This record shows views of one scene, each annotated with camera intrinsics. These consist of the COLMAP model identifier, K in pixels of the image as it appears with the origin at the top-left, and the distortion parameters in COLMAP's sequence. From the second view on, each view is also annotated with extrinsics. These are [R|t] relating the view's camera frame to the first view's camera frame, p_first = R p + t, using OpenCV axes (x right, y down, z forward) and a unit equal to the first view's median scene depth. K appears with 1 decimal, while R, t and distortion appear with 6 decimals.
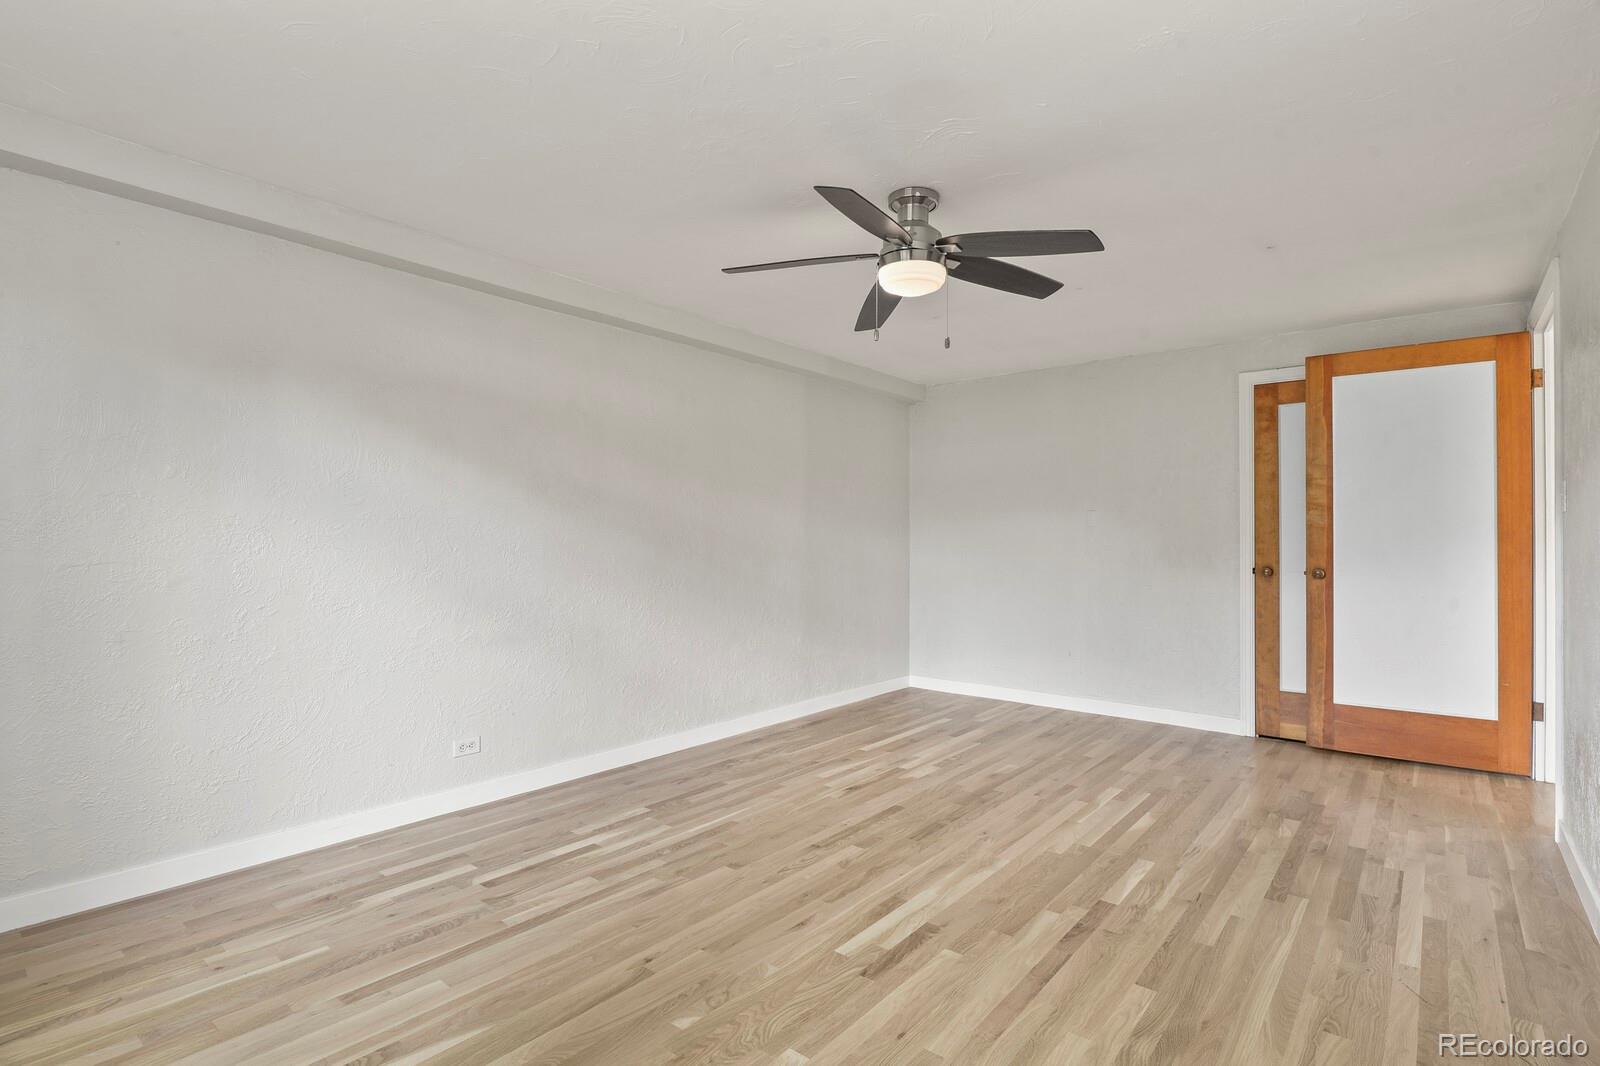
lens RADIAL K [[776.4, 0, 805.9], [0, 776.4, 533.1], [0, 0, 1]] dist [-0.002229, -0.007717]
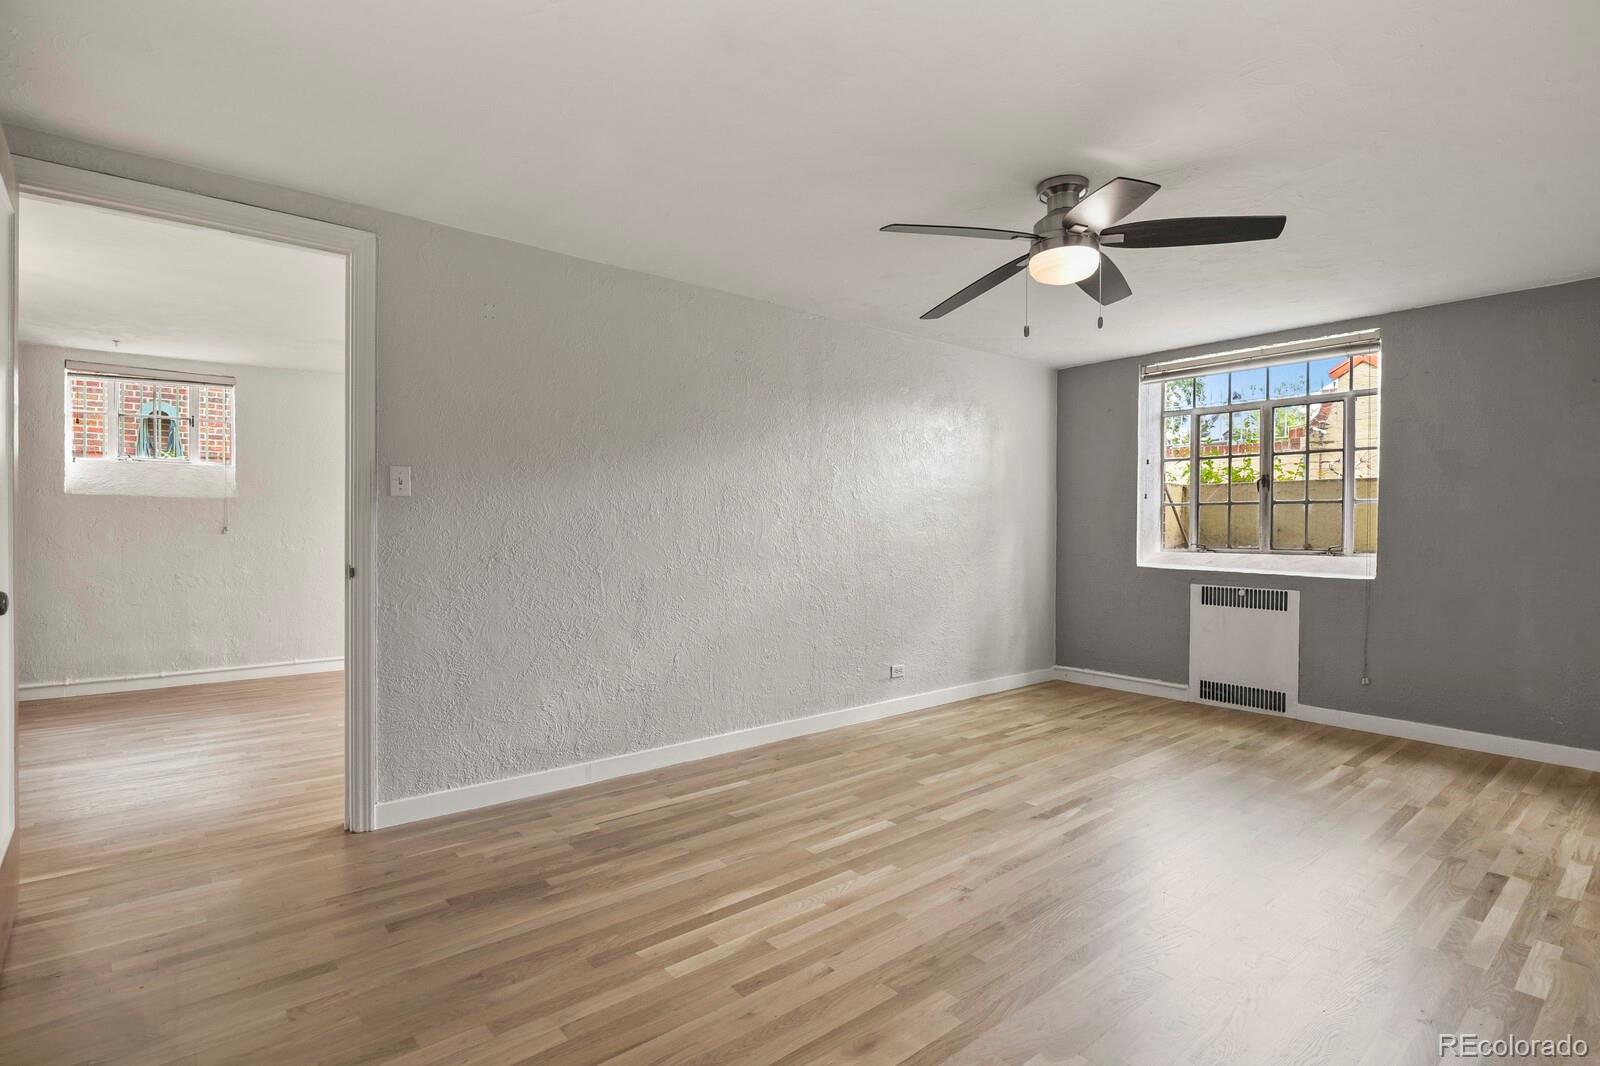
lens RADIAL K [[774.1, 0, 824.6], [0, 774.1, 532.2], [0, 0, 1]] dist [-0.001257, -0.008647]
pose [[-0.986747, -0.008187, 0.162059, 0.234329], [-0.009195, 0.999943, -0.005469, 0.021172], [-0.162005, -0.006887, -0.986766, 1.733572]]
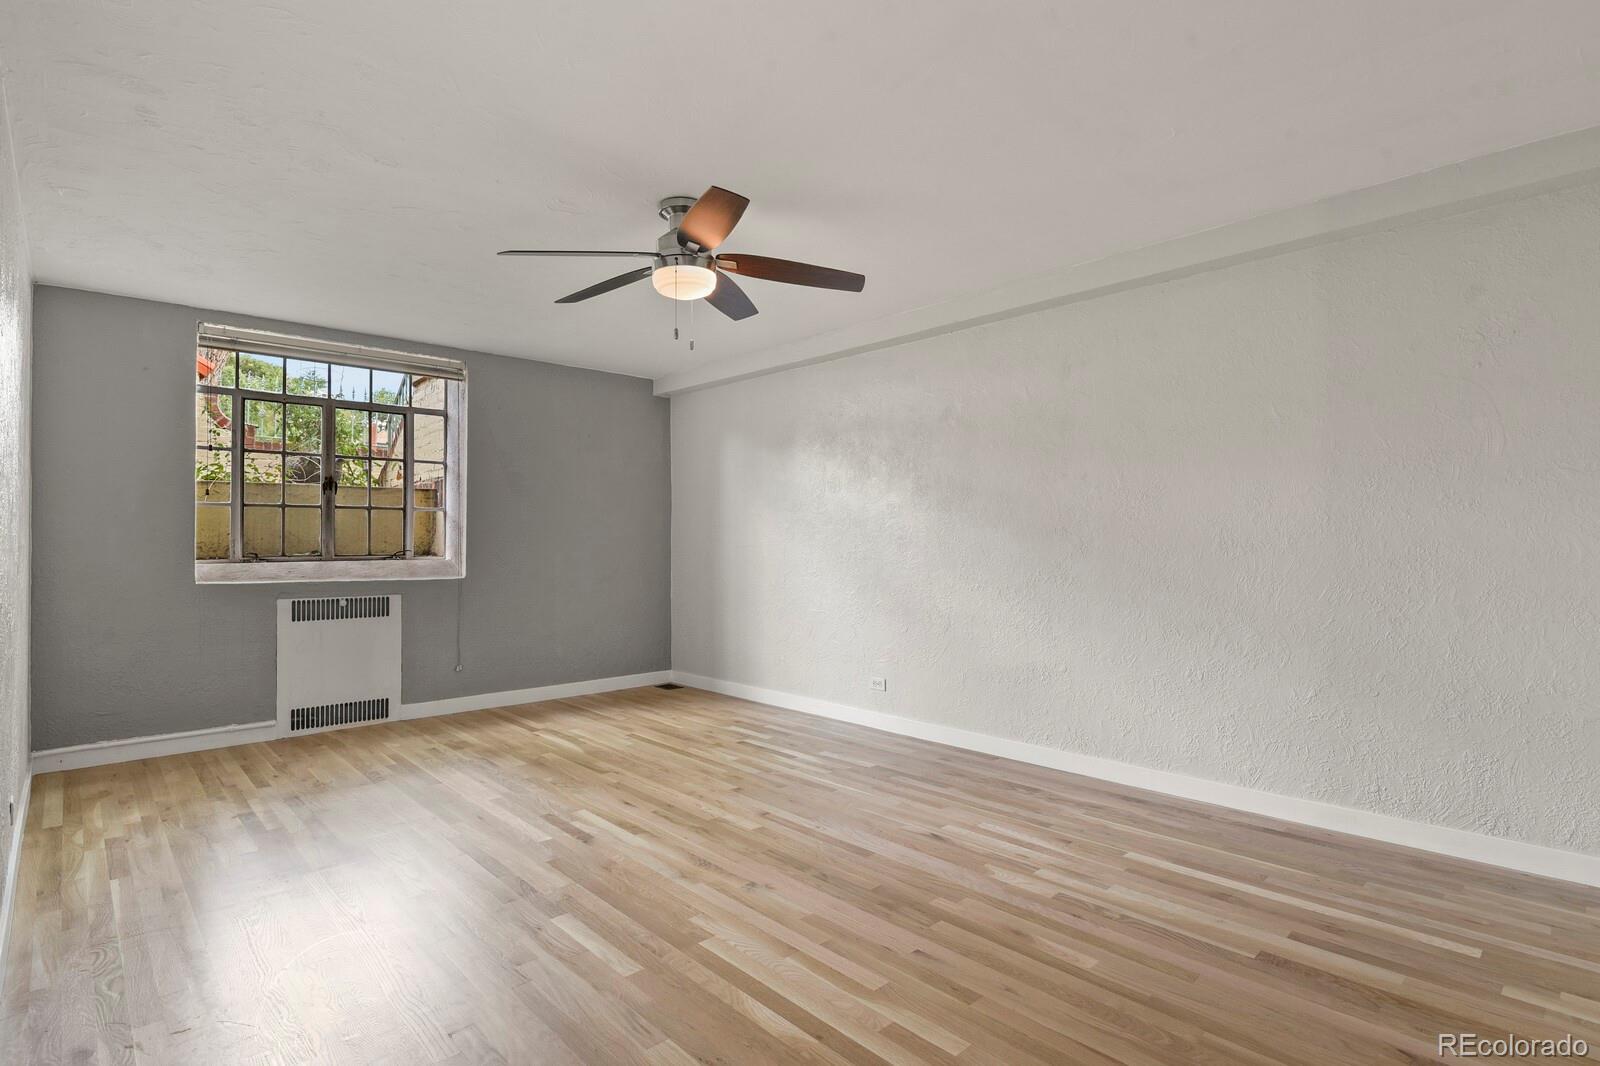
lens RADIAL K [[776.4, 0, 805.9], [0, 776.4, 533.1], [0, 0, 1]] dist [-0.002229, -0.007717]
pose [[-0.120124, -0.013025, -0.992673, 0.996514], [0.012702, 0.999812, -0.014655, 0.028504], [0.992678, -0.014369, -0.119936, 1.098742]]
